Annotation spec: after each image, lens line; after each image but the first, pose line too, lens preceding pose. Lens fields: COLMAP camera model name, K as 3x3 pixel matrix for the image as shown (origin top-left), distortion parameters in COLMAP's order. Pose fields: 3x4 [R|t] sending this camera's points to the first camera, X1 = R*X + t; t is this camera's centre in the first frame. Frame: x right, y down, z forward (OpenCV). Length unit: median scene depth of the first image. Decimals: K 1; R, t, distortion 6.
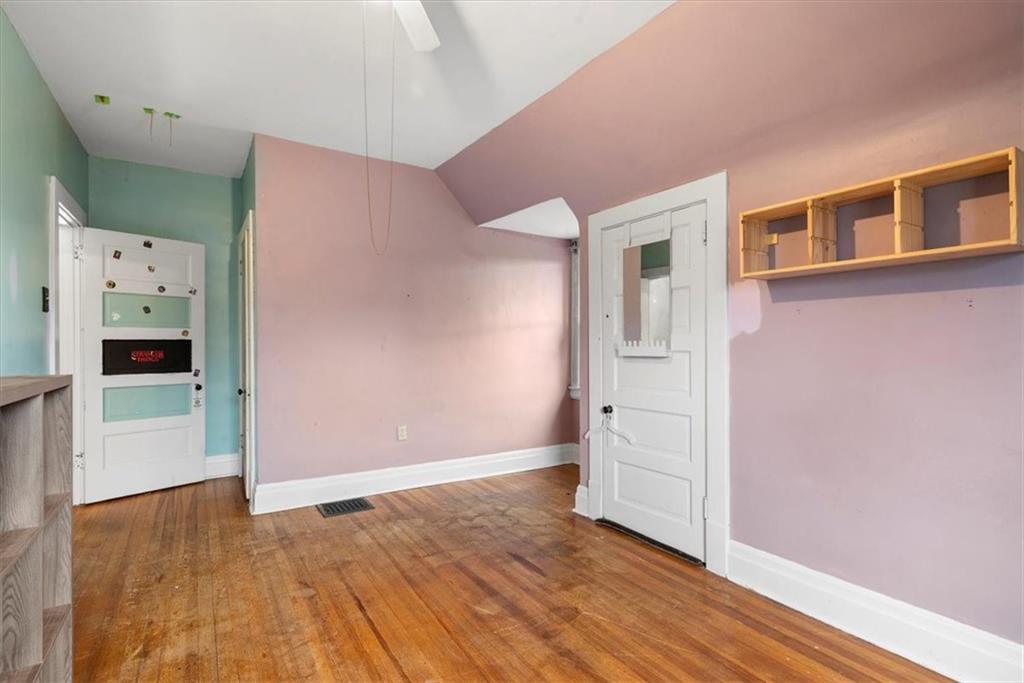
lens RADIAL K [[490.3, 0, 508.7], [0, 490.3, 338.9], [0, 0, 1]] dist [0.000496, -0.000217]
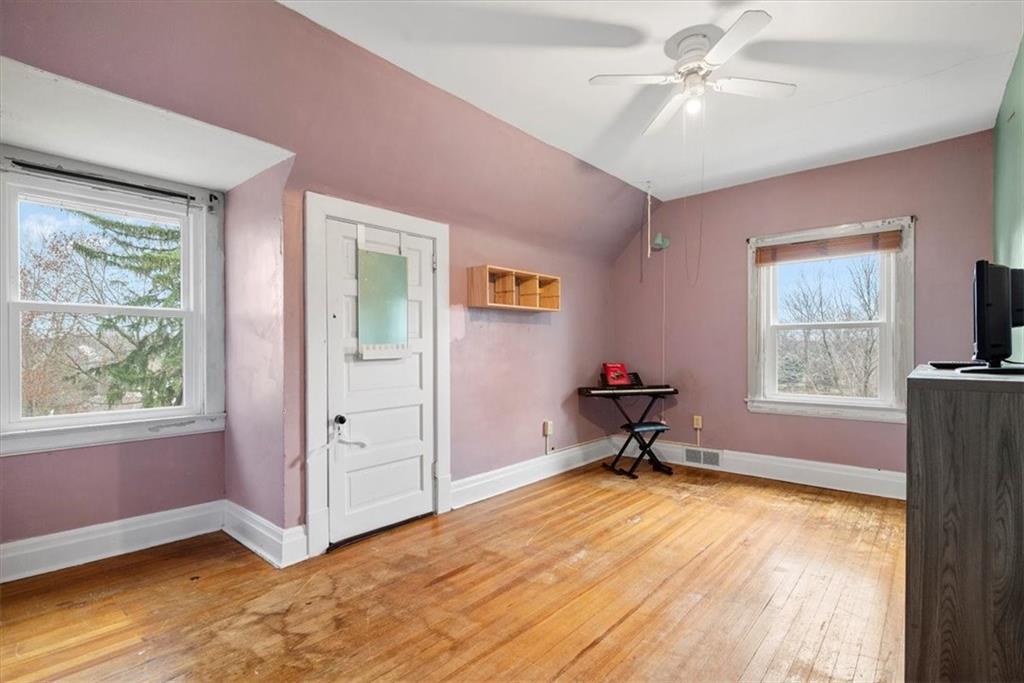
lens RADIAL K [[490.3, 0, 508.7], [0, 490.3, 347.7], [0, 0, 1]] dist [0.000496, -0.000217]
pose [[-0.272540, 0.000464, 0.962144, -0.918476], [-0.002985, 0.999995, -0.001328, 0.013751], [-0.962140, -0.003234, -0.272537, 1.151365]]
